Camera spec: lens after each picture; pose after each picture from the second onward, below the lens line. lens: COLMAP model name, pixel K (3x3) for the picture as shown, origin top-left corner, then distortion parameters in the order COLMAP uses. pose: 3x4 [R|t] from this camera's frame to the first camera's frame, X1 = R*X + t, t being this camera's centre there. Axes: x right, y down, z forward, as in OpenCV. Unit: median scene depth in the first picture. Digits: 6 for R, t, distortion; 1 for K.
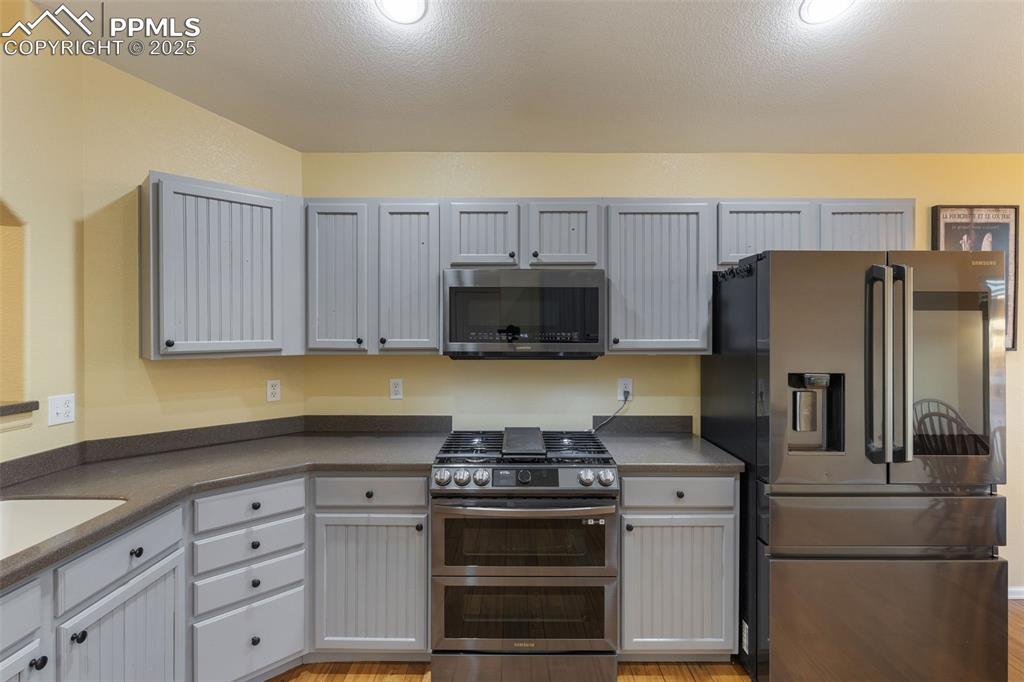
lens RADIAL K [[500.0, 0, 512.2], [0, 500.0, 334.1], [0, 0, 1]] dist [-0.003215, 0.001026]
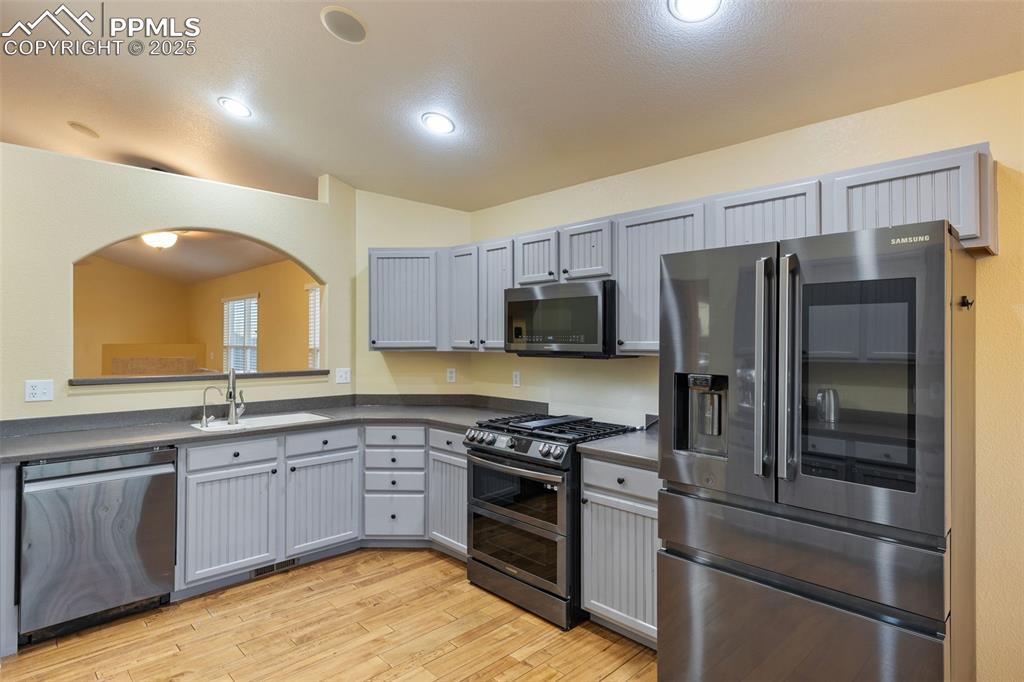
lens RADIAL K [[555.3, 0, 515.2], [0, 555.3, 336.4], [0, 0, 1]] dist [0.018423, 0.000276]
pose [[0.693869, -0.004268, -0.720088, 1.034082], [-0.001920, 0.999968, -0.007777, 0.010451], [0.720098, 0.006778, 0.693839, -0.026082]]
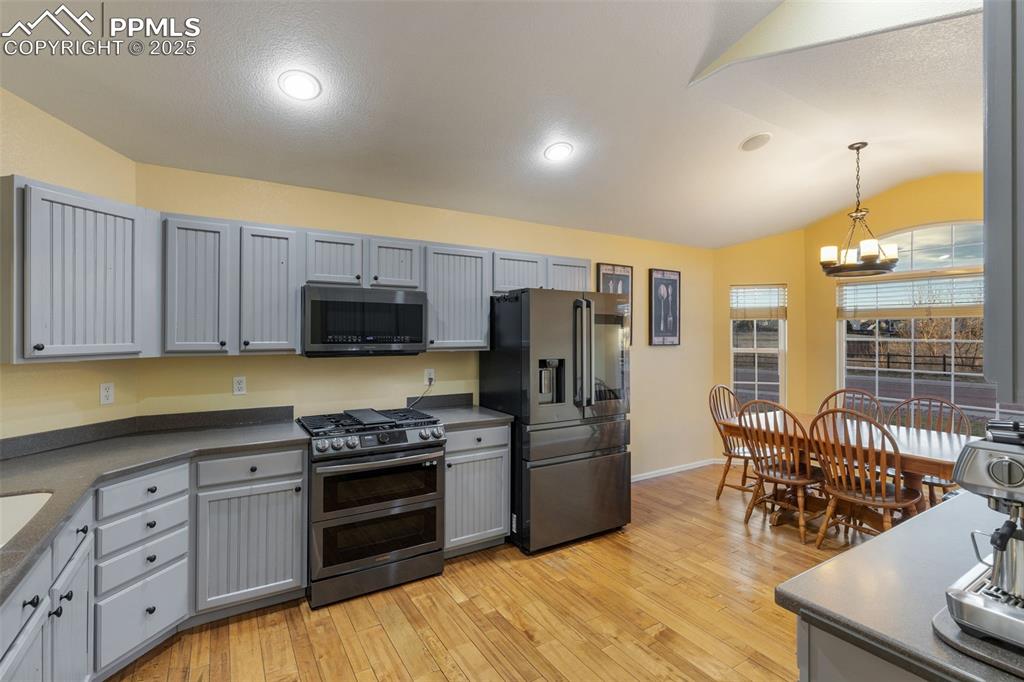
lens RADIAL K [[466.1, 0, 514.7], [0, 466.1, 336.5], [0, 0, 1]] dist [0.003926, 0.000630]
pose [[0.850323, -0.001544, 0.526259, -0.328604], [0.002357, 0.999997, -0.000874, 0.000099], [-0.526256, 0.001984, 0.850324, -0.292261]]
